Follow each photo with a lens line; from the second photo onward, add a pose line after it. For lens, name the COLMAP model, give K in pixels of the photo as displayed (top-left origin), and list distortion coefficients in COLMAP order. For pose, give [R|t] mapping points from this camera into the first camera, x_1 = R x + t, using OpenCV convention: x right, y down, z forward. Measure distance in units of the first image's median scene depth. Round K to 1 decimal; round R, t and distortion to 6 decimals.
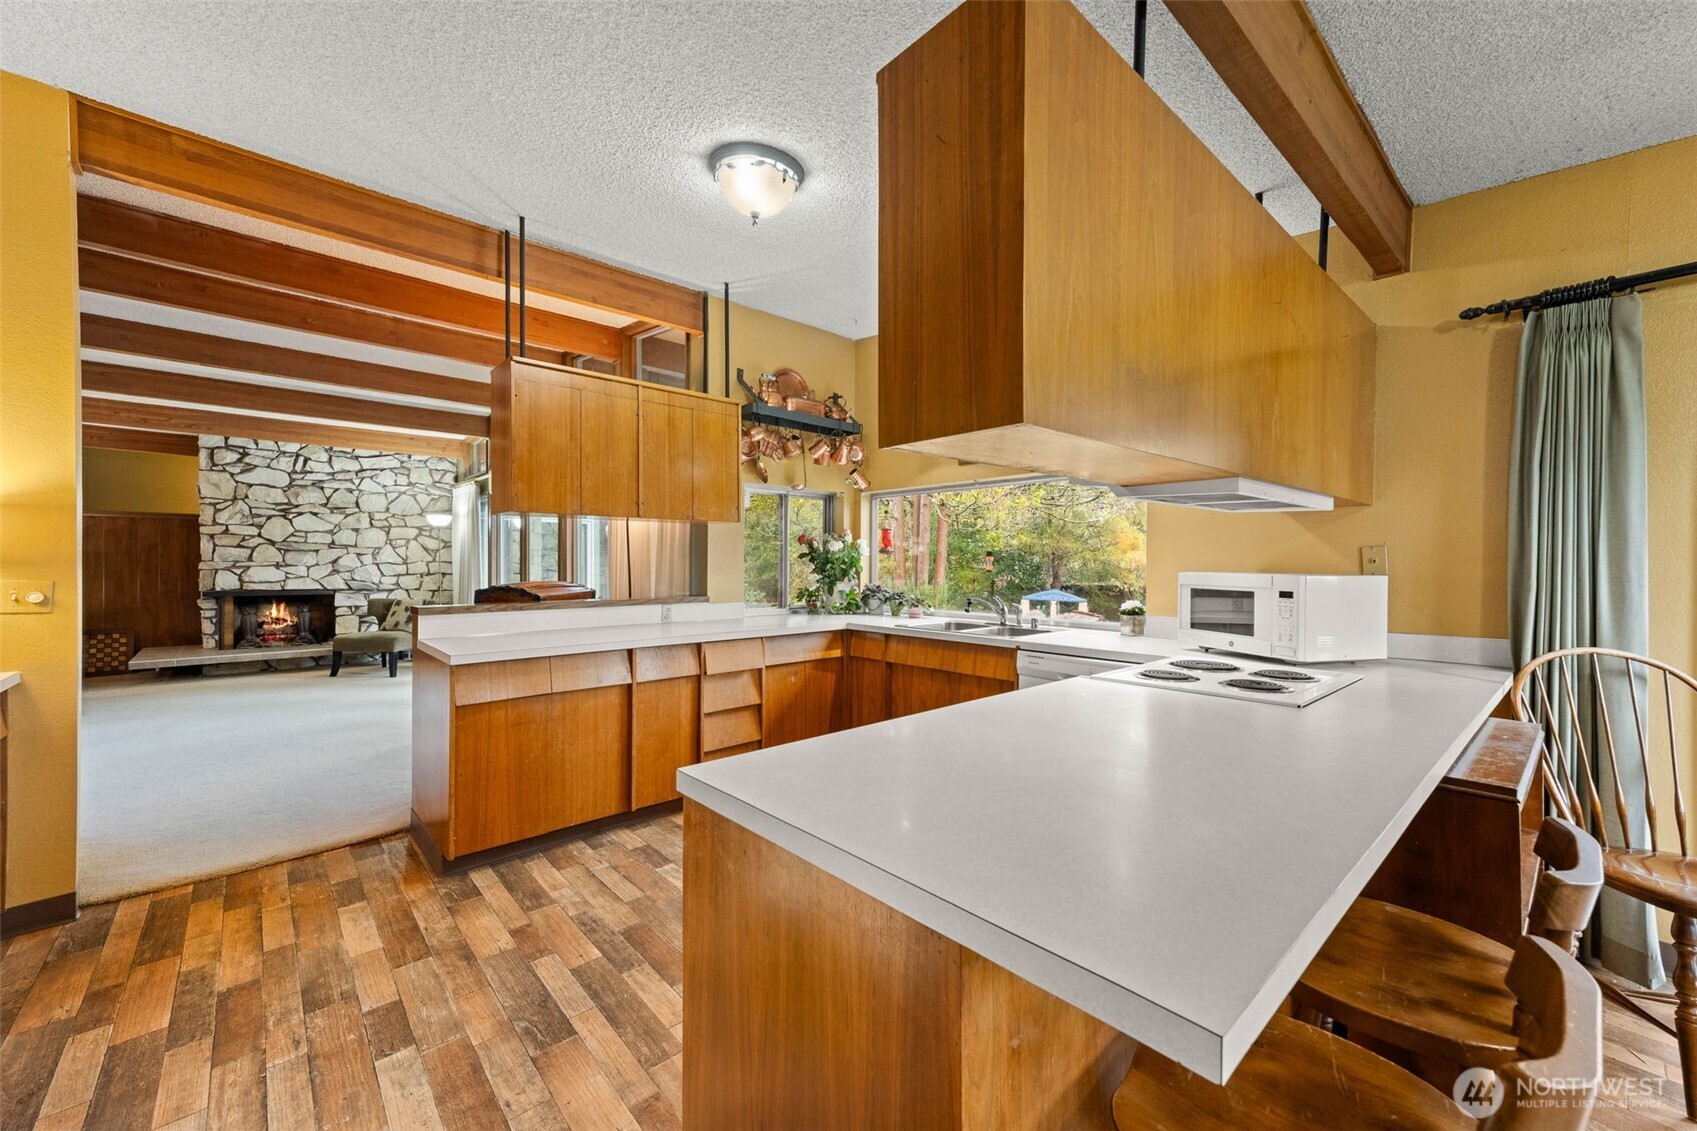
lens RADIAL K [[661.3, 0, 847.1], [0, 661.3, 567.2], [0, 0, 1]] dist [0.020569, 0.002028]
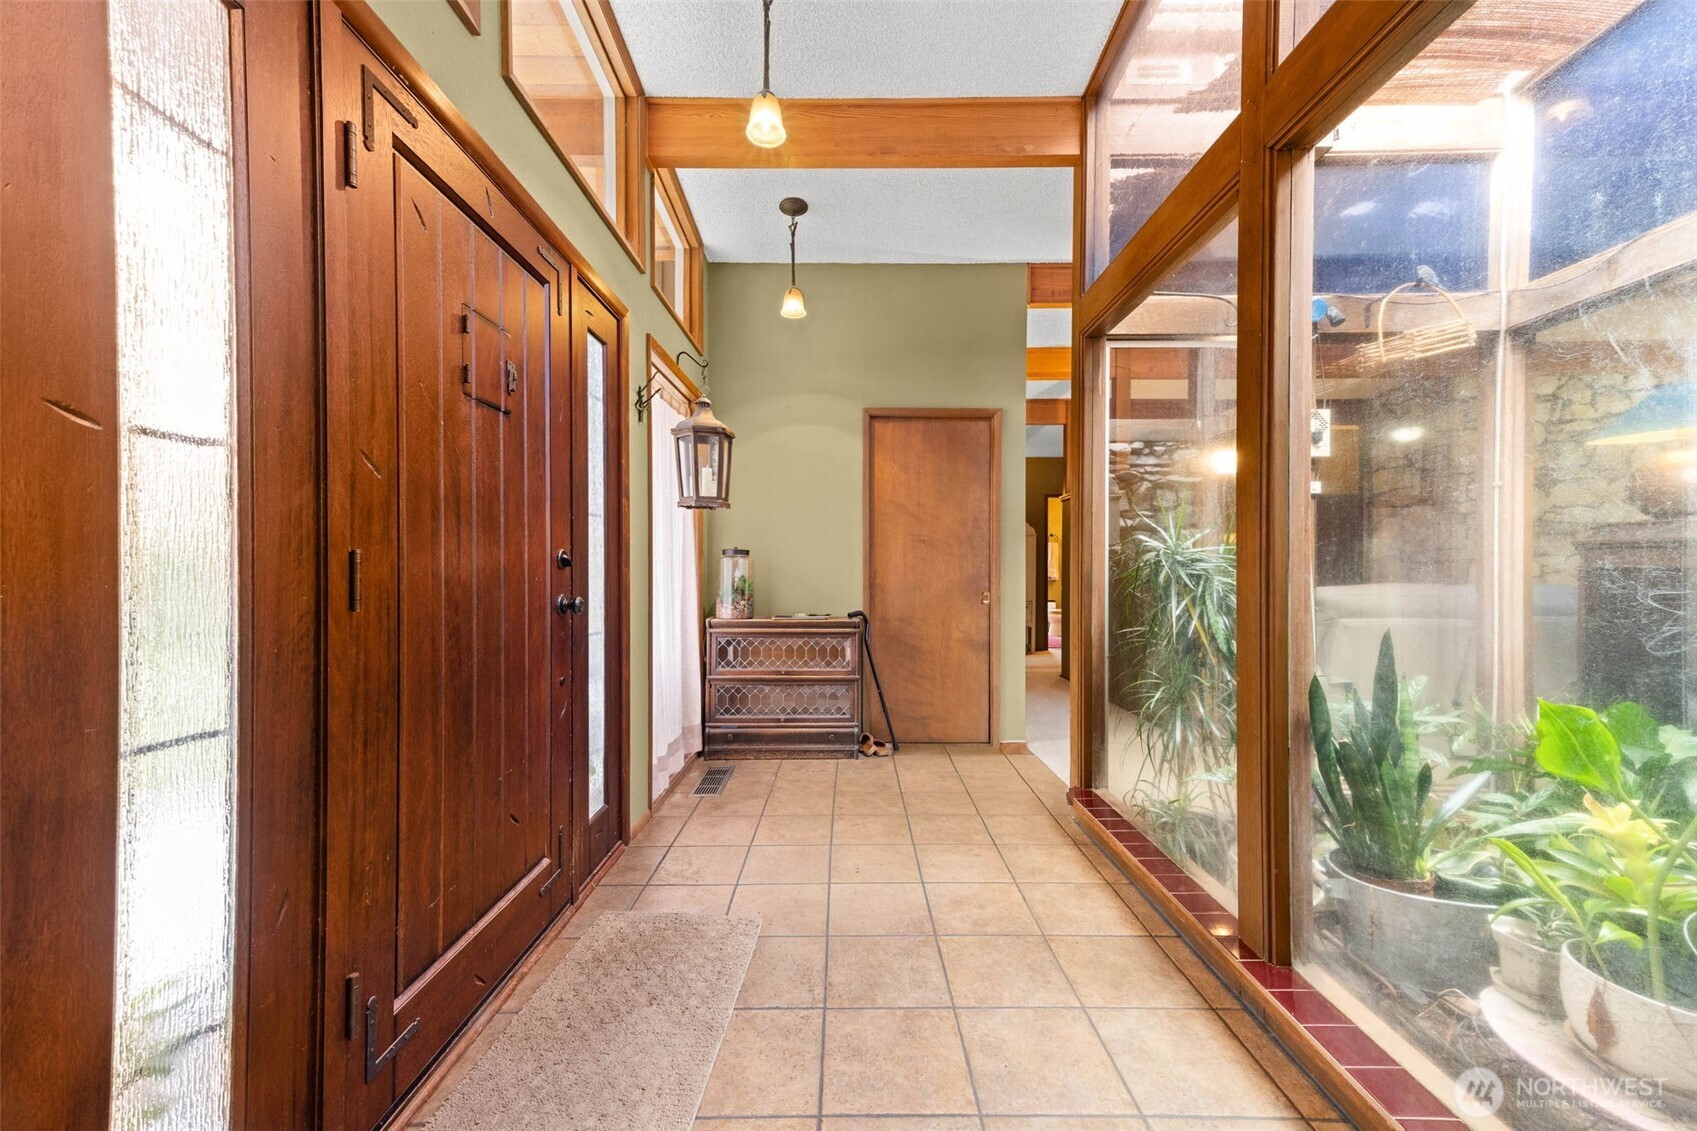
lens RADIAL K [[668.8, 0, 849.9], [0, 668.8, 569.5], [0, 0, 1]] dist [0.024141, 0.000377]
pose [[0.745737, -0.002870, -0.666235, -0.945913], [-0.003261, 0.999963, -0.007958, 0.021524], [0.666233, 0.008107, 0.745700, -0.024562]]
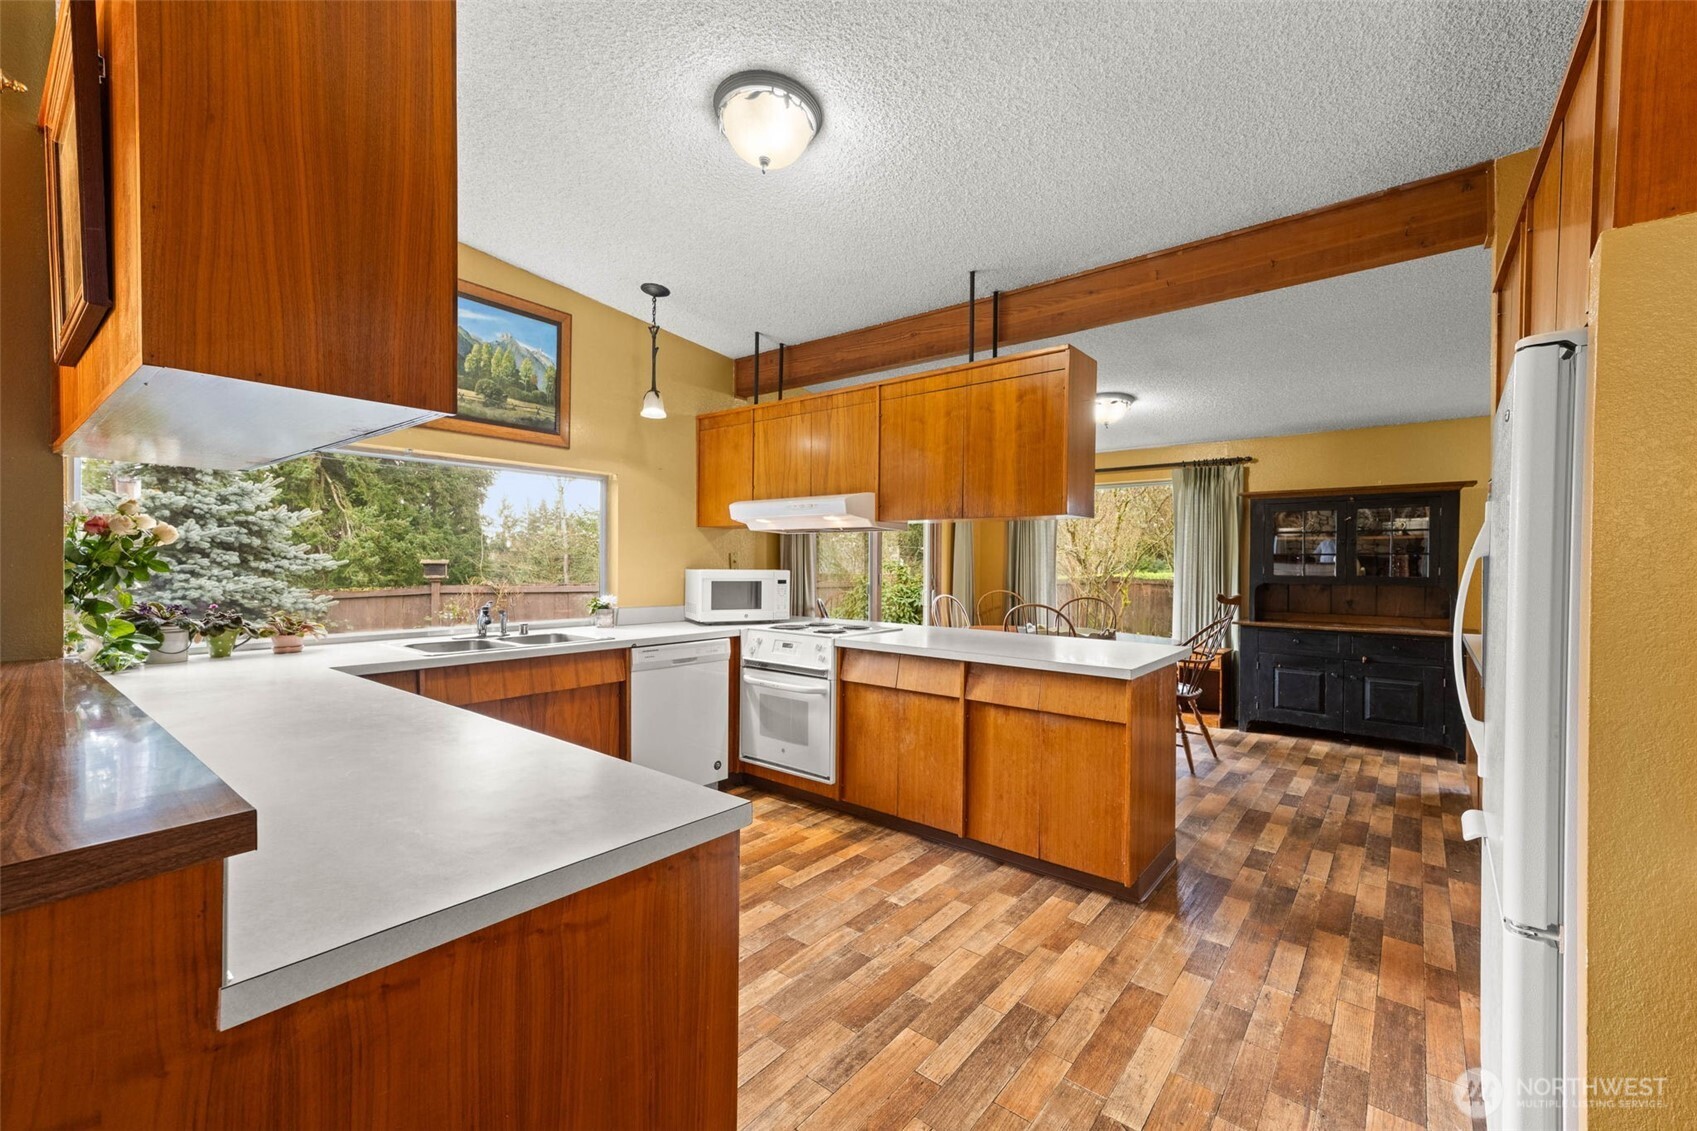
lens RADIAL K [[691.6, 0, 848.5], [0, 691.6, 565.5], [0, 0, 1]] dist [0.015897, 0.000415]
pose [[-0.155259, -0.008645, 0.987836, -0.359328], [-0.000544, 0.999962, 0.008666, -0.005089], [-0.987874, 0.000808, -0.155258, 0.353990]]
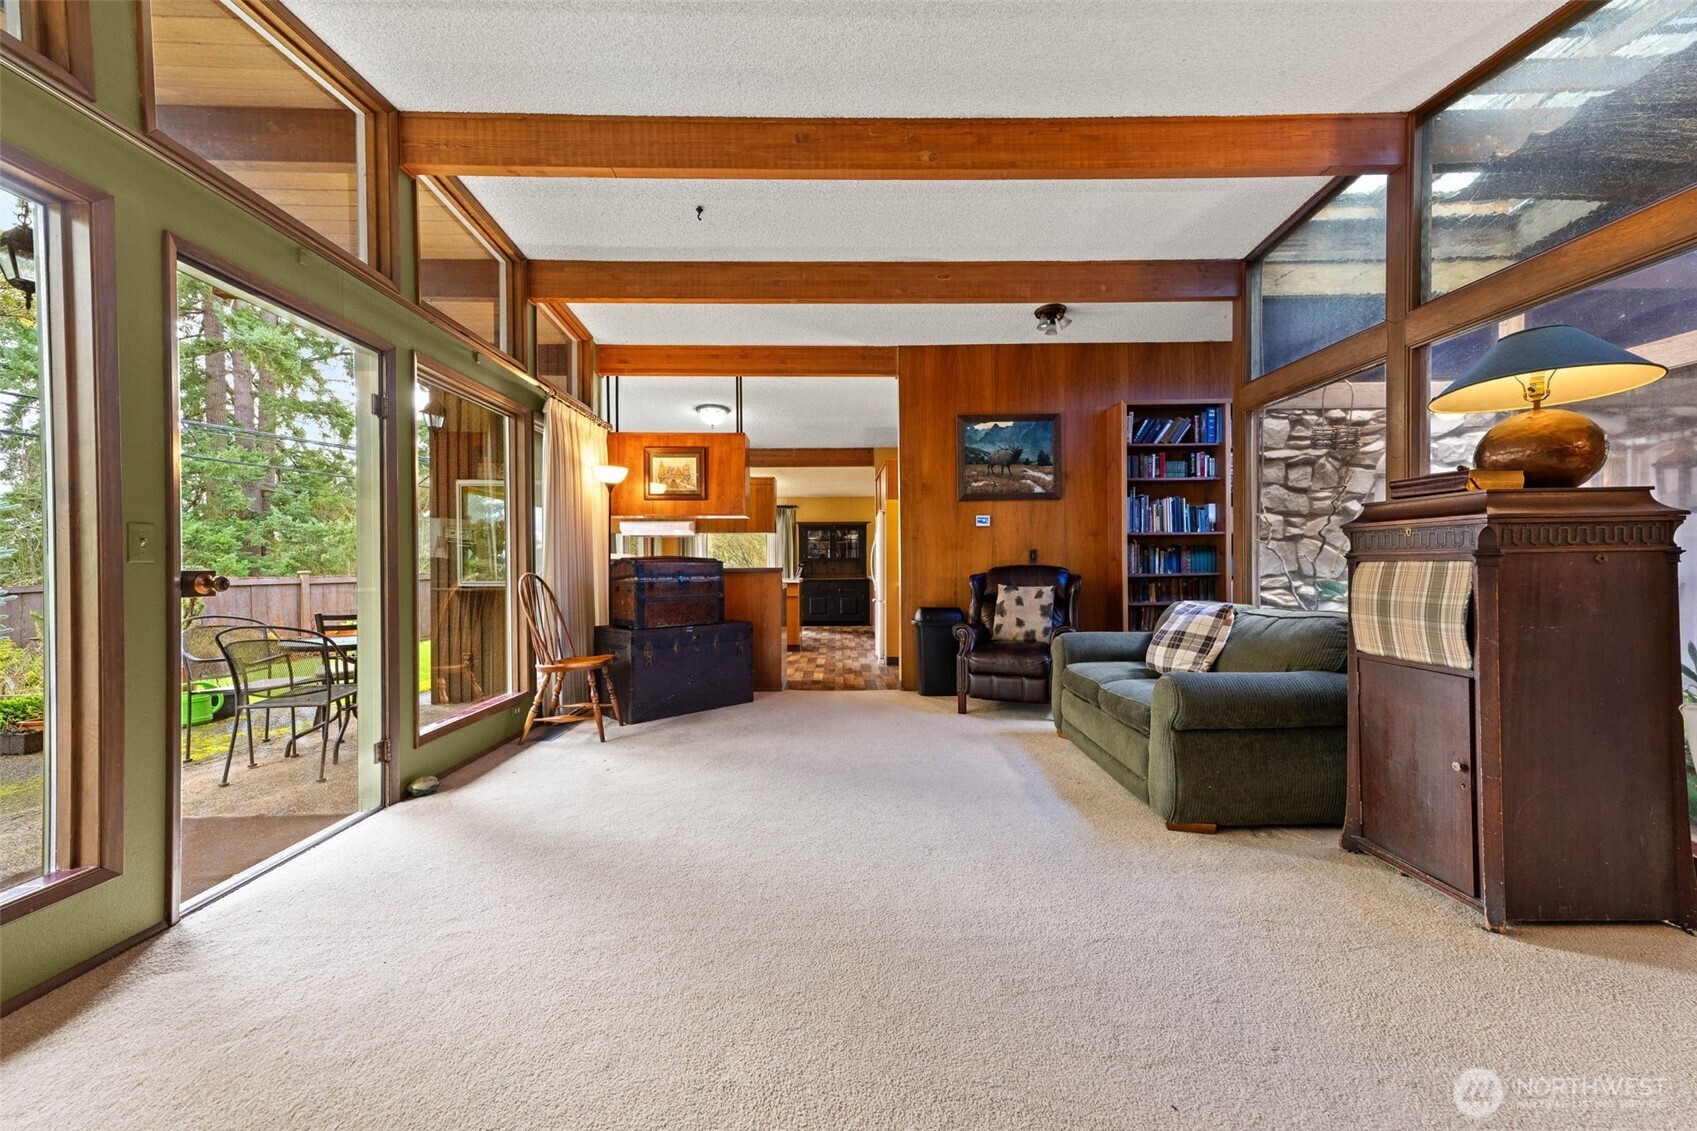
lens RADIAL K [[661.3, 0, 847.1], [0, 661.3, 567.2], [0, 0, 1]] dist [0.020569, 0.002028]
pose [[-0.757114, 0.002649, 0.653277, -0.834284], [0.012318, 0.999872, 0.010221, 0.019001], [-0.653166, 0.015786, -0.757050, 0.959173]]
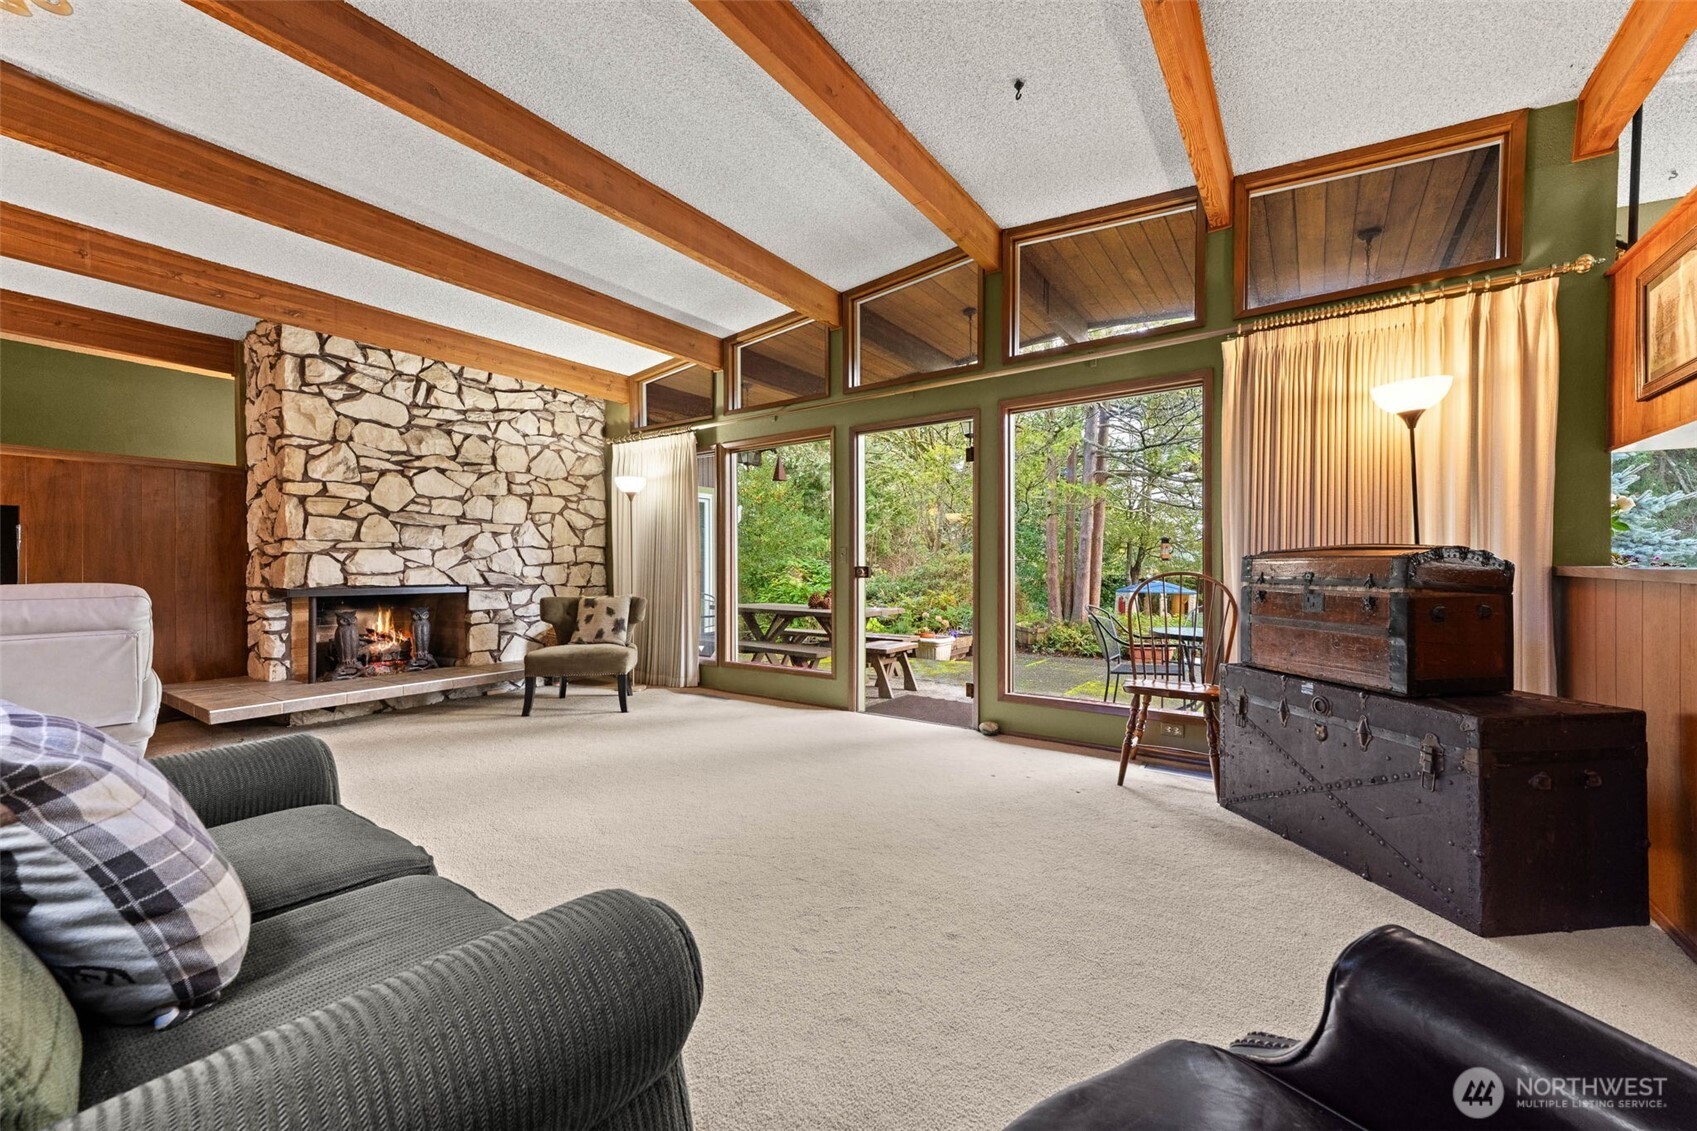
lens RADIAL K [[668.8, 0, 849.9], [0, 668.8, 569.5], [0, 0, 1]] dist [0.024141, 0.000377]
pose [[0.974922, -0.008286, 0.222393, -0.592642], [0.008655, 0.999962, -0.000685, 0.023079], [-0.222378, 0.002593, 0.974957, 0.283458]]
